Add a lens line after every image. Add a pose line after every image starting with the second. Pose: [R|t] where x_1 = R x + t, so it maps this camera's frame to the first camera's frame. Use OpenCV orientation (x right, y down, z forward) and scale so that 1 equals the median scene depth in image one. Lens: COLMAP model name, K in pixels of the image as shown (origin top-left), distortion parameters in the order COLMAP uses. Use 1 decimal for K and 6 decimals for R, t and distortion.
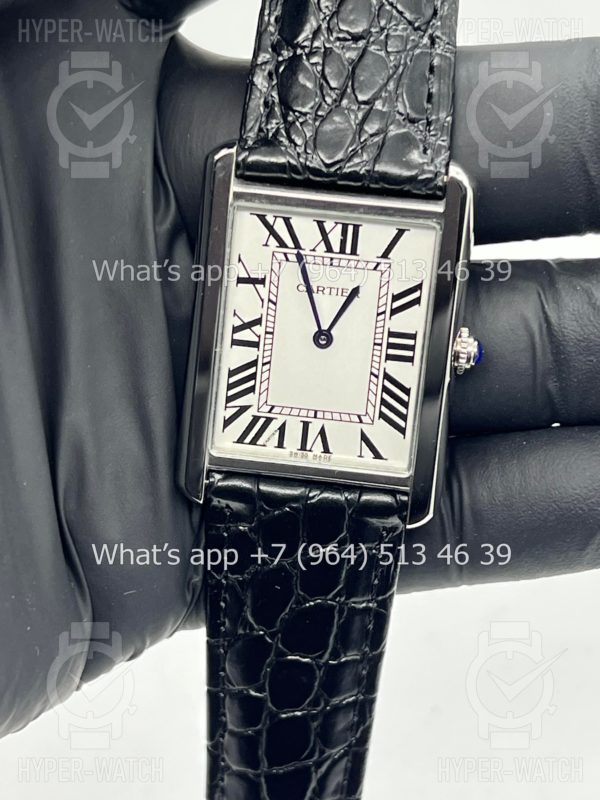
lens RADIAL K [[1852.4, 0, 300.0], [0, 1852.4, 400.0], [0, 0, 1]] dist [-0.035681, -0.345993]
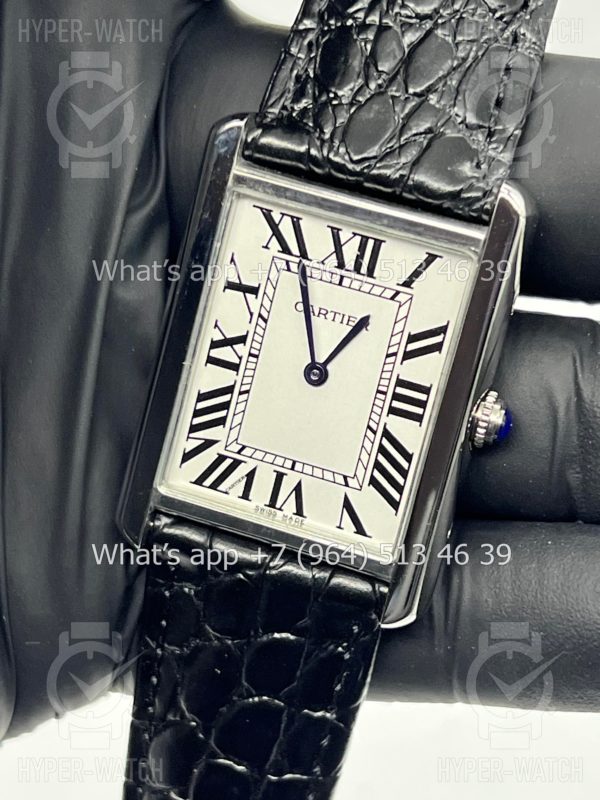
lens RADIAL K [[1852.4, 0, 300.0], [0, 1852.4, 400.0], [0, 0, 1]] dist [-0.035681, -0.345993]
pose [[0.975869, 0.174621, -0.131102, 0.113382], [-0.183655, 0.981145, -0.060215, 0.028091], [0.118115, 0.082839, 0.989539, 0.201289]]
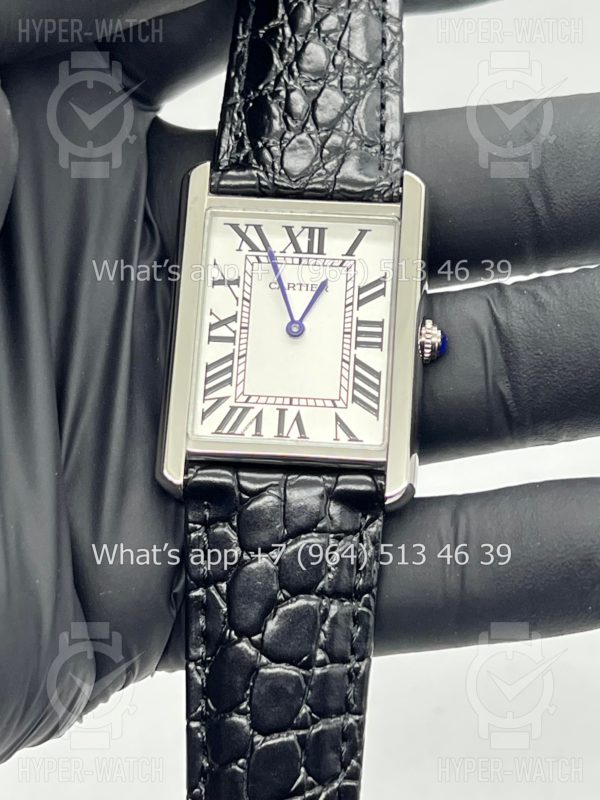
lens RADIAL K [[1852.4, 0, 300.0], [0, 1852.4, 400.0], [0, 0, 1]] dist [-0.035681, -0.345993]
pose [[0.999138, -0.027812, 0.030815, -0.018592], [0.039507, 0.864944, -0.500311, 0.530582], [-0.012739, 0.501097, 0.865297, 0.105693]]
